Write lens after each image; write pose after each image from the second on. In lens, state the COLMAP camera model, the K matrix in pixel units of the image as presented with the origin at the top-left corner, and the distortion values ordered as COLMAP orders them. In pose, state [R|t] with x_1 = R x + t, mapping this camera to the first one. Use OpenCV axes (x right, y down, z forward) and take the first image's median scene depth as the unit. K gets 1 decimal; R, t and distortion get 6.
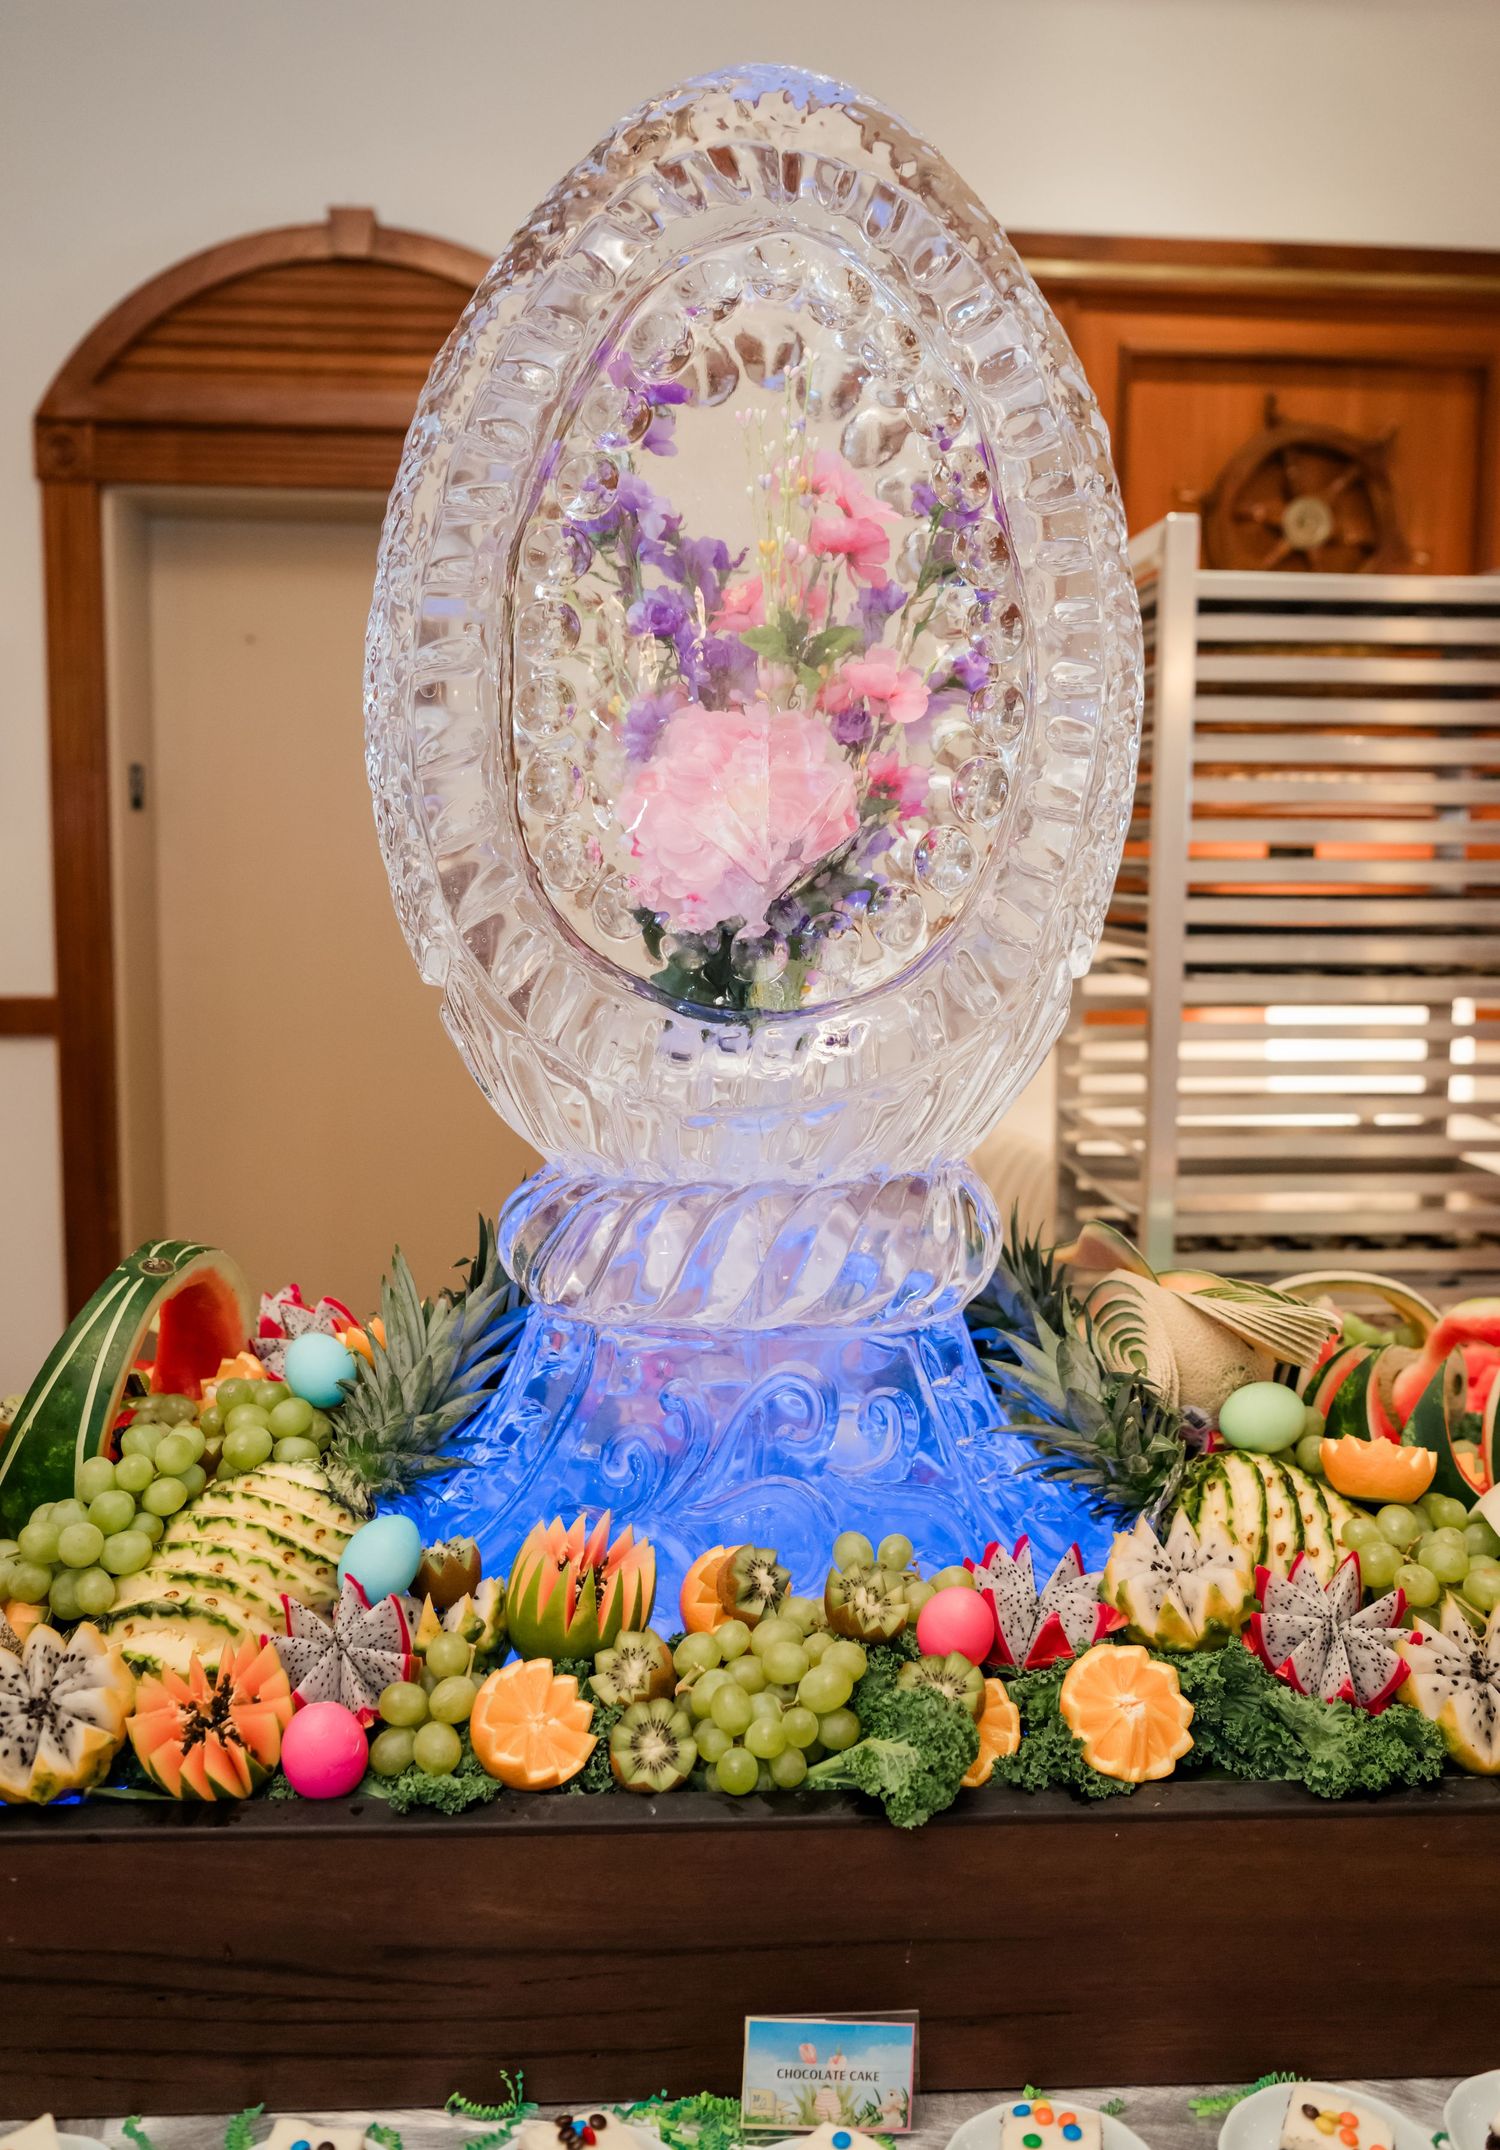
lens RADIAL K [[1859.7, 0, 748.1], [0, 1859.7, 1074.8], [0, 0, 1]] dist [0.002495, 0.005392]
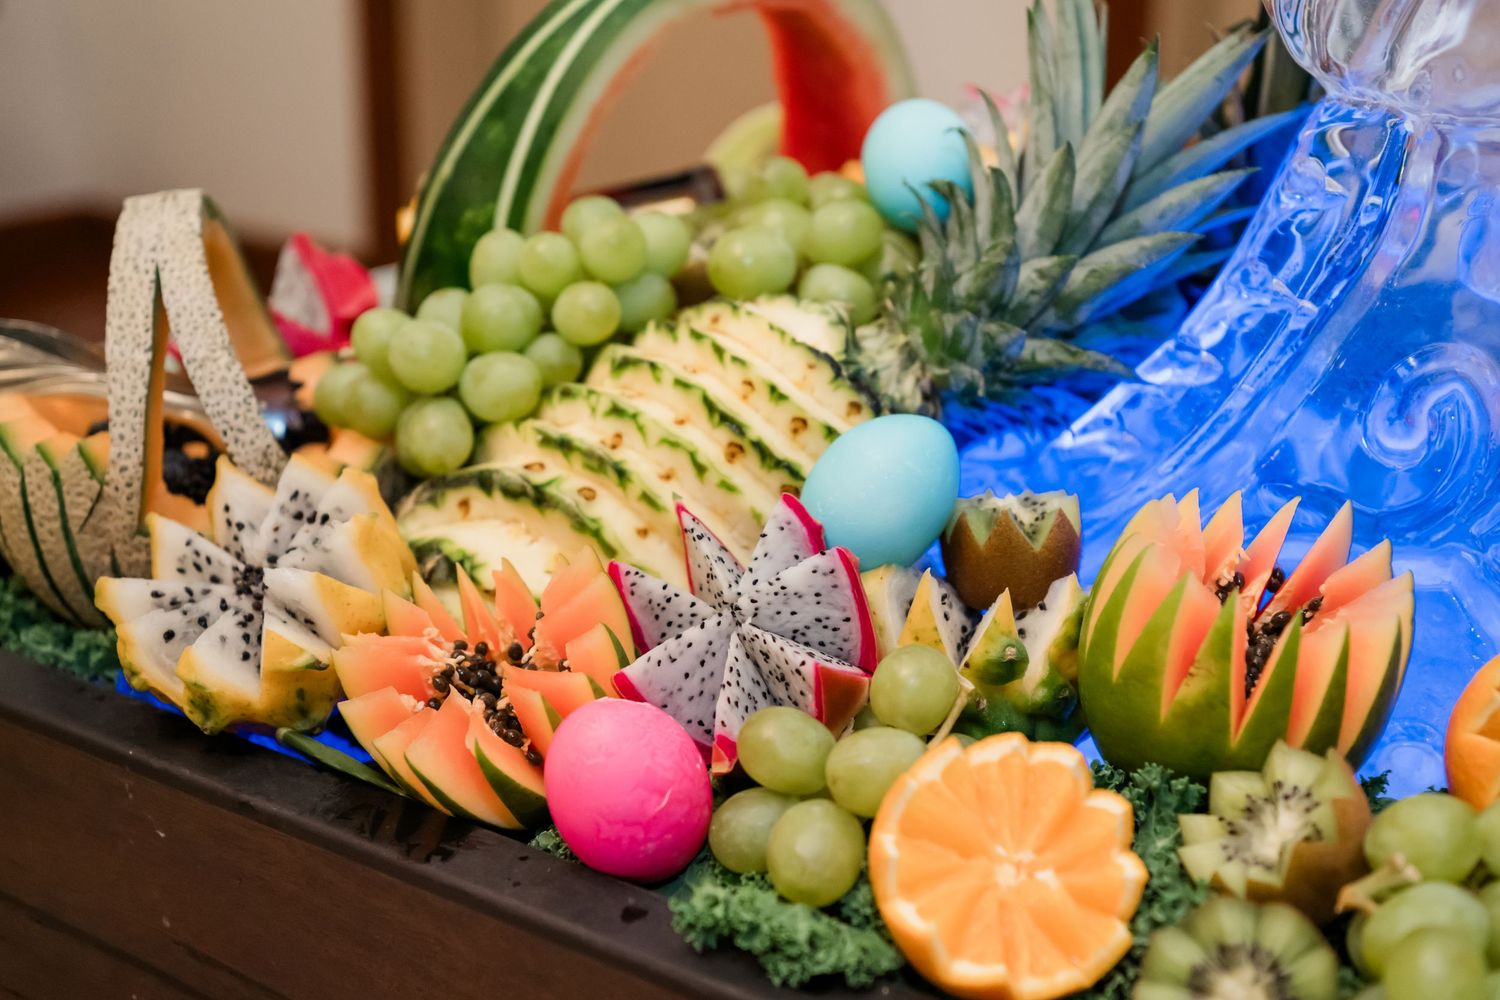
lens RADIAL K [[1918.9, 0, 750.3], [0, 1918.9, 502.1], [0, 0, 1]] dist [-0.005660, 0.000000]
pose [[0.801479, 0.206969, -0.561067, 0.081181], [-0.095032, 0.970359, 0.222198, 0.147503], [0.590424, -0.124768, 0.797391, 0.549734]]
